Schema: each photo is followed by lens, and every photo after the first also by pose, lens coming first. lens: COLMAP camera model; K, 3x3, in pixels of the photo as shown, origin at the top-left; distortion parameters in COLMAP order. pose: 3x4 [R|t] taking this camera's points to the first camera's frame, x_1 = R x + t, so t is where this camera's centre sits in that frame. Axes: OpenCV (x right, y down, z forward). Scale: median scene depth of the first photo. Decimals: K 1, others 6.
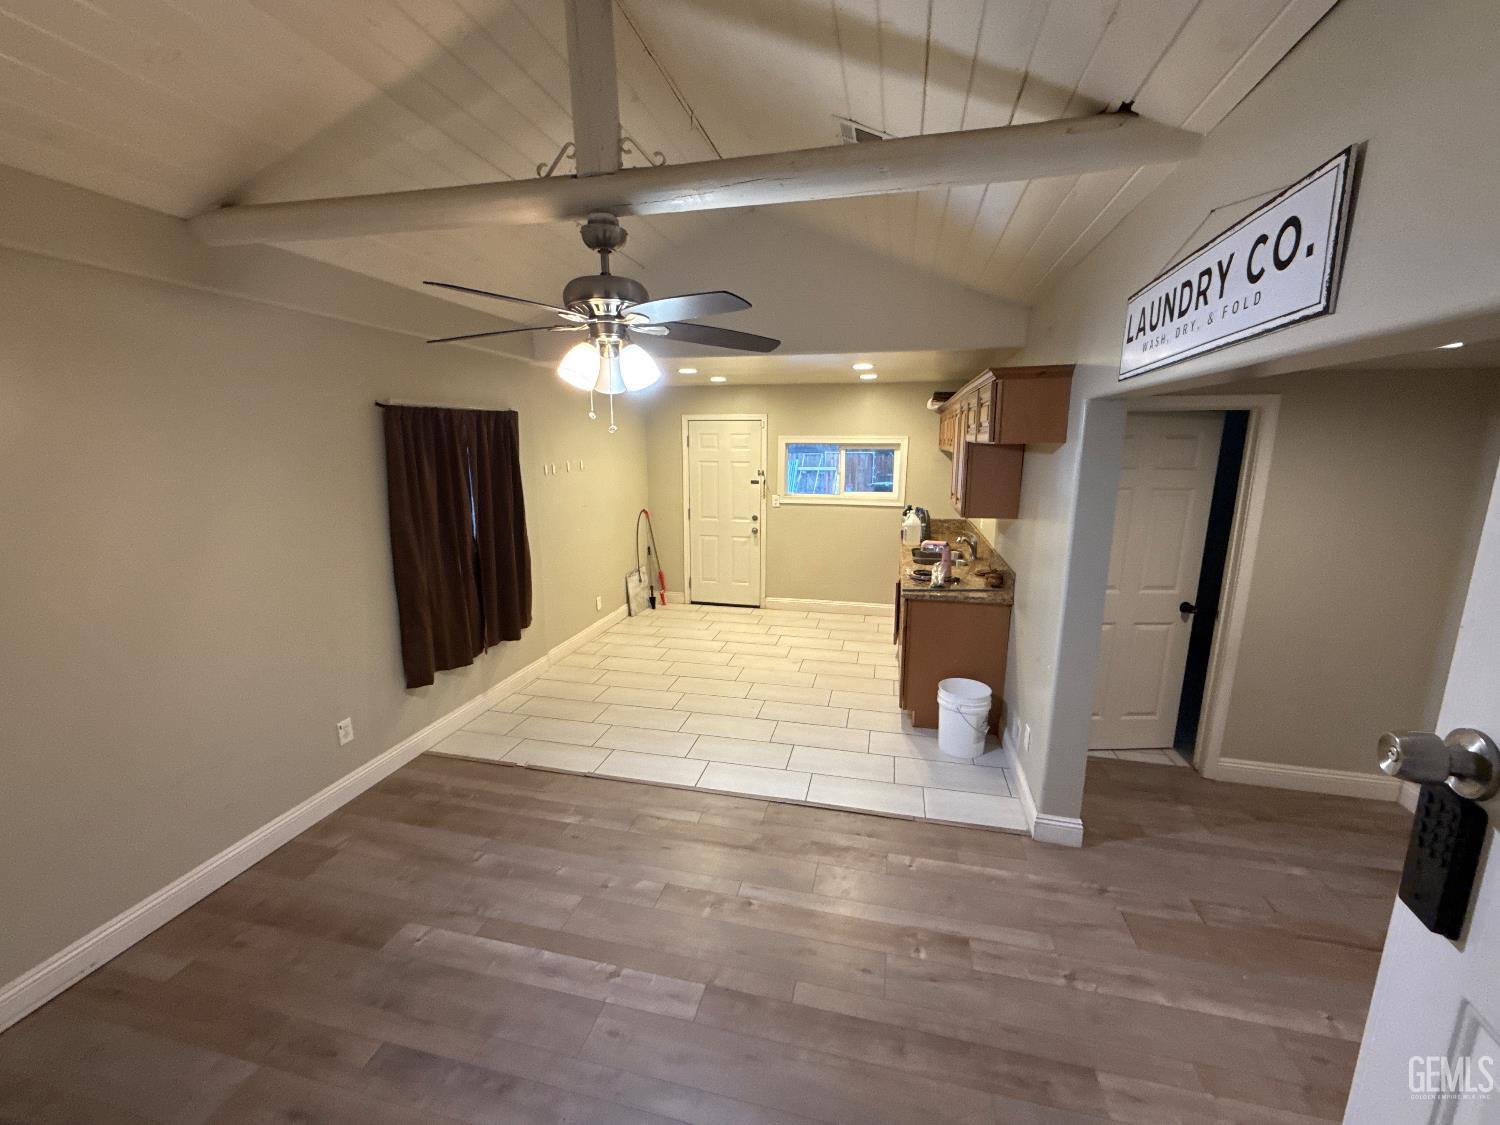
lens RADIAL K [[611.8, 0, 750.2], [0, 611.8, 566.8], [0, 0, 1]] dist [-0.001776, -0.000477]
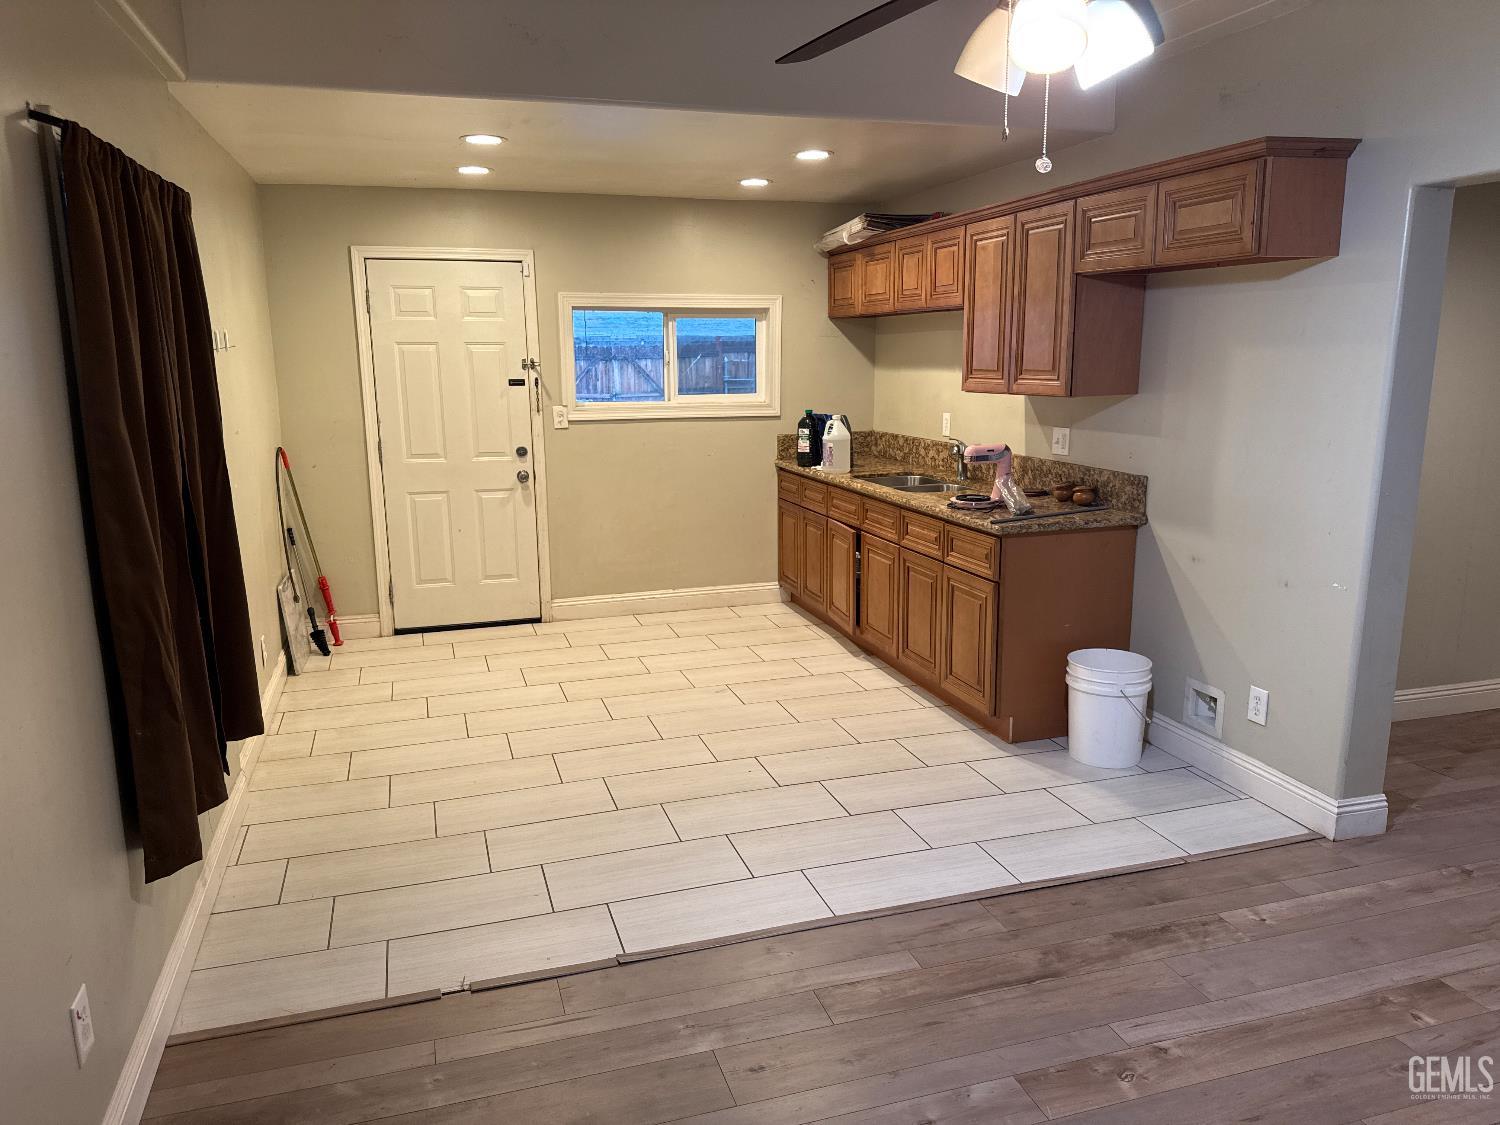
lens RADIAL K [[1046.4, 0, 749.9], [0, 1046.4, 572.2], [0, 0, 1]] dist [0.097320, -0.113331]
pose [[0.860078, -0.115619, 0.496888, -0.306689], [0.113476, 0.992937, 0.034624, 0.015193], [-0.497382, 0.026606, 0.867124, 0.130987]]
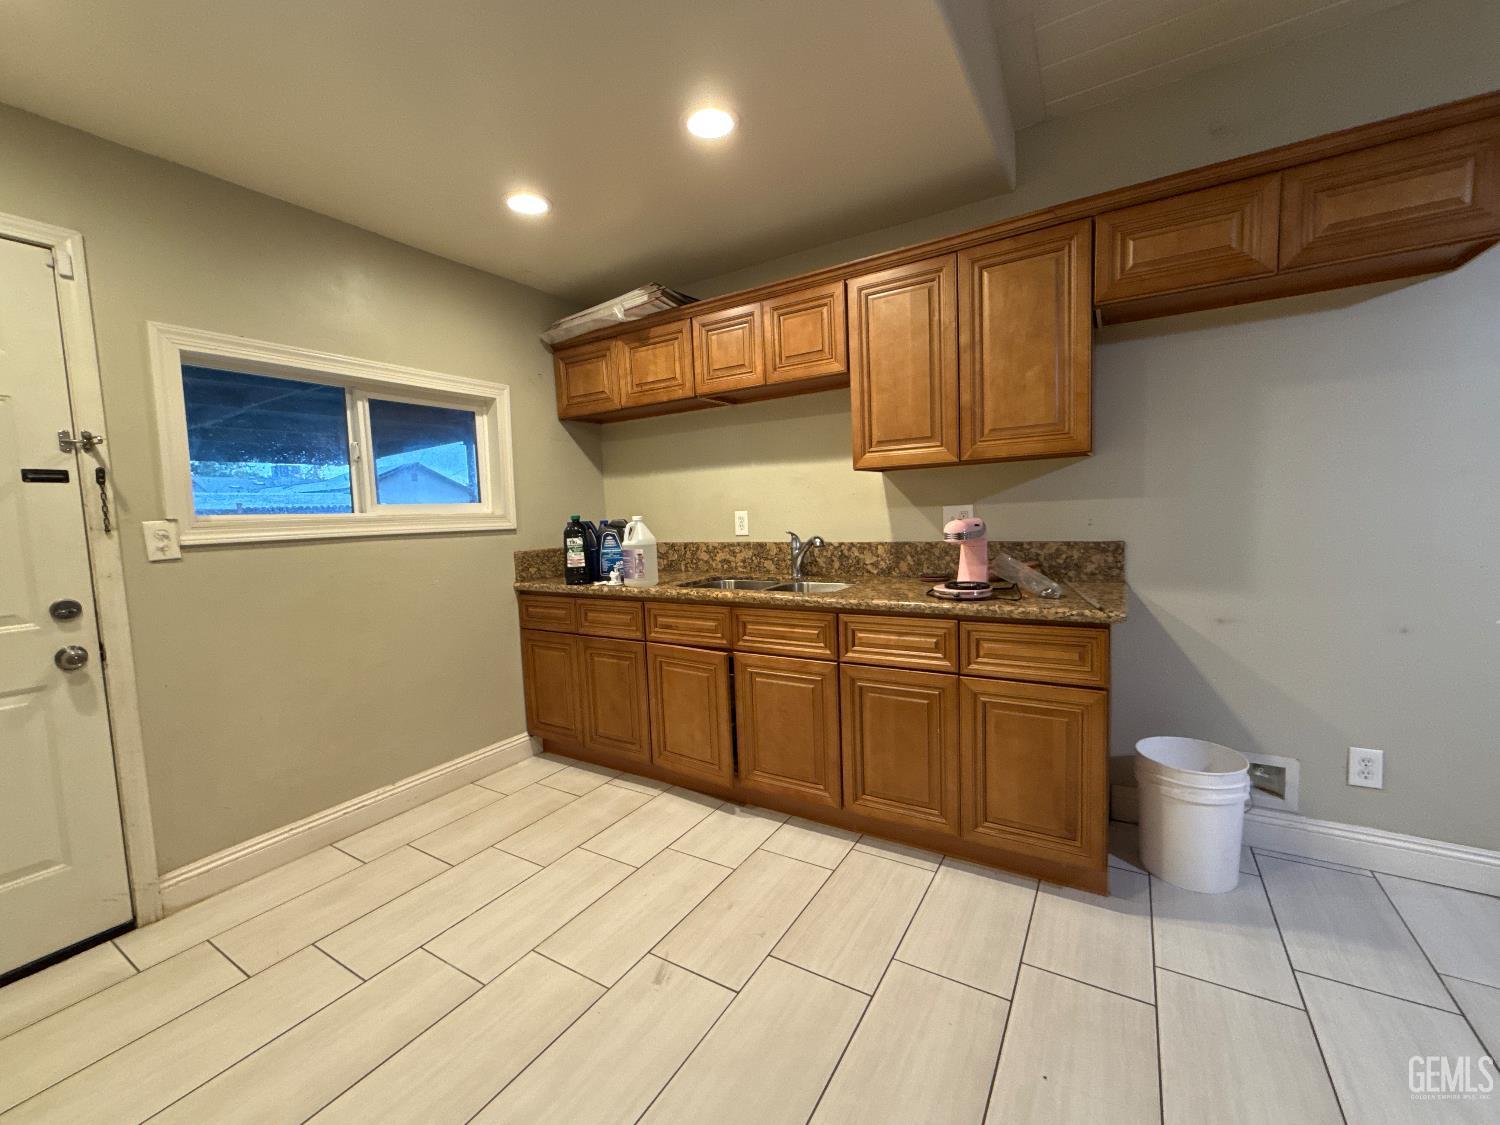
lens RADIAL K [[613.8, 0, 748.2], [0, 613.8, 561.3], [0, 0, 1]] dist [-0.000812, -0.000584]
pose [[0.317304, -0.092127, 0.943838, -0.159504], [0.229063, 0.973245, 0.017990, -0.039919], [-0.920244, 0.210490, 0.329918, 0.681950]]
